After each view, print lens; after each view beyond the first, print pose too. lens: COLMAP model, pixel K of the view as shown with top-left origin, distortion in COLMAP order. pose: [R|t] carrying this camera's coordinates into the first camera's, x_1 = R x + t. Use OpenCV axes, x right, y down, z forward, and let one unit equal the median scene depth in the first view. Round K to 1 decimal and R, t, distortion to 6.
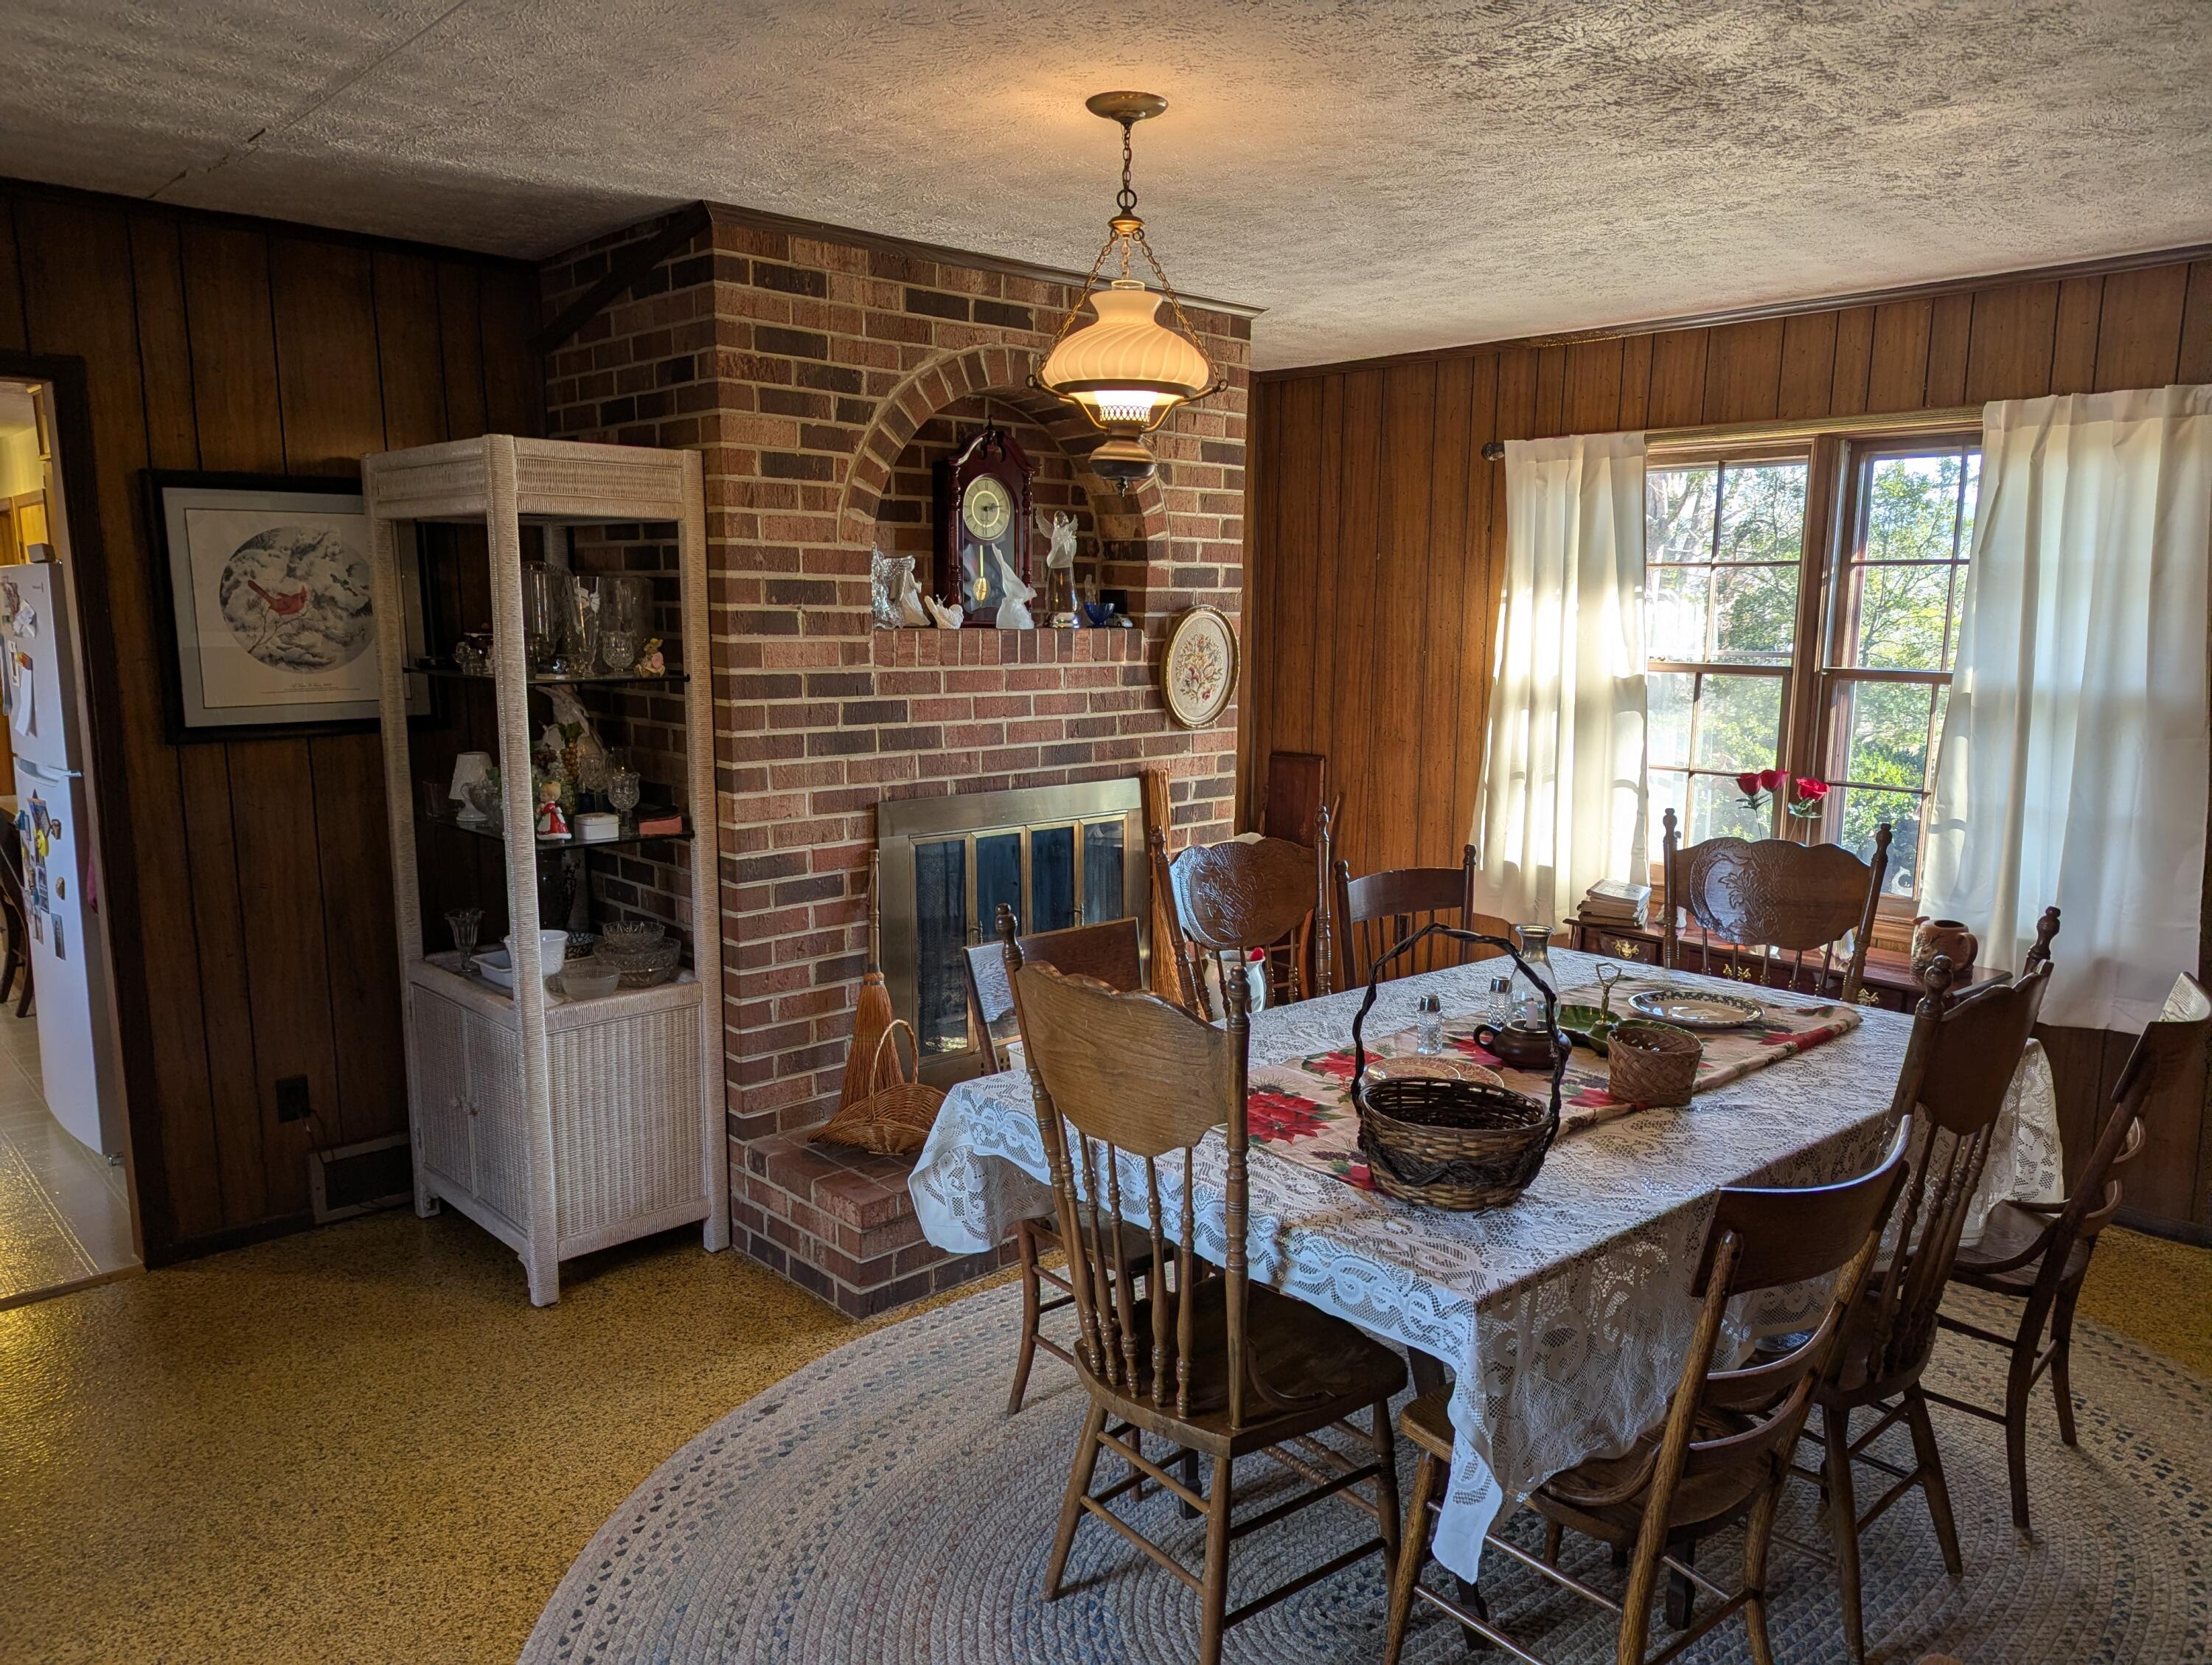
lens RADIAL K [[1549.0, 0, 1106.0], [0, 1549.0, 832.5], [0, 0, 1]] dist [-0.000082, -0.000520]
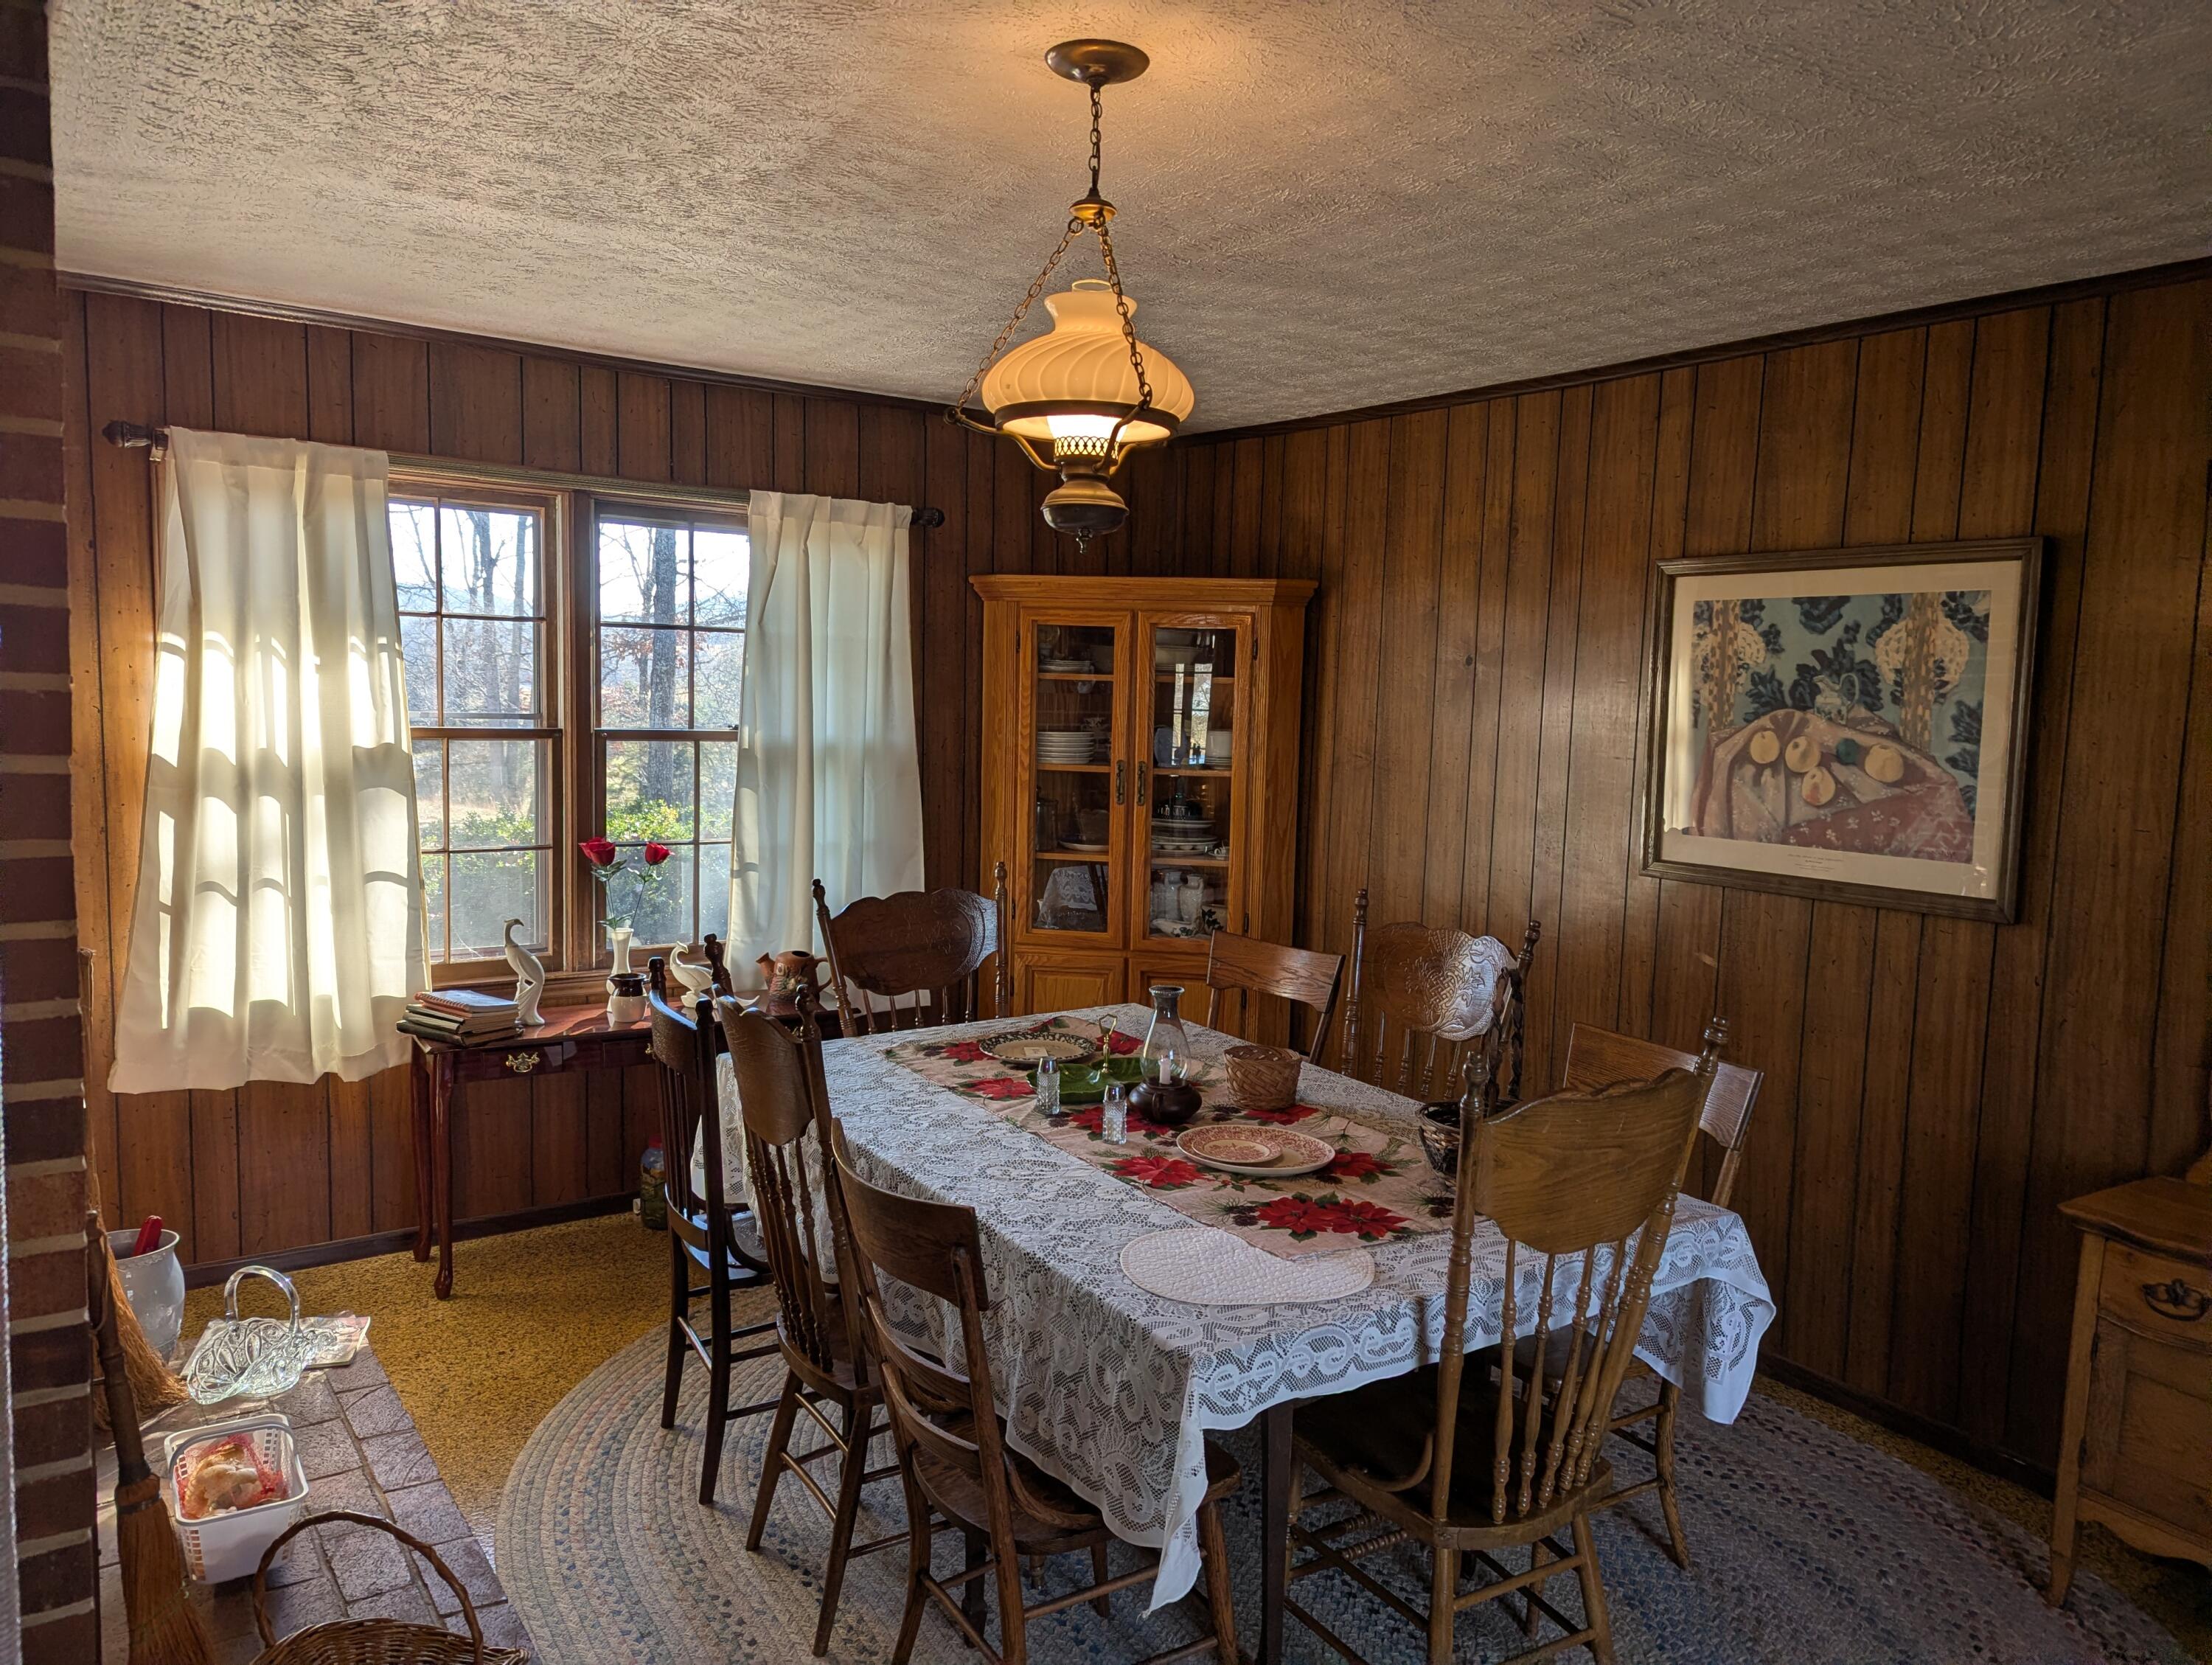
lens RADIAL K [[1572.8, 0, 1131.5], [0, 1572.8, 847.8], [0, 0, 1]] dist [0.078457, -0.059487]
pose [[0.133546, -0.111754, 0.984722, -0.481934], [0.116760, 0.988476, 0.096345, -0.089409], [-0.984140, 0.102110, 0.145055, 0.523368]]
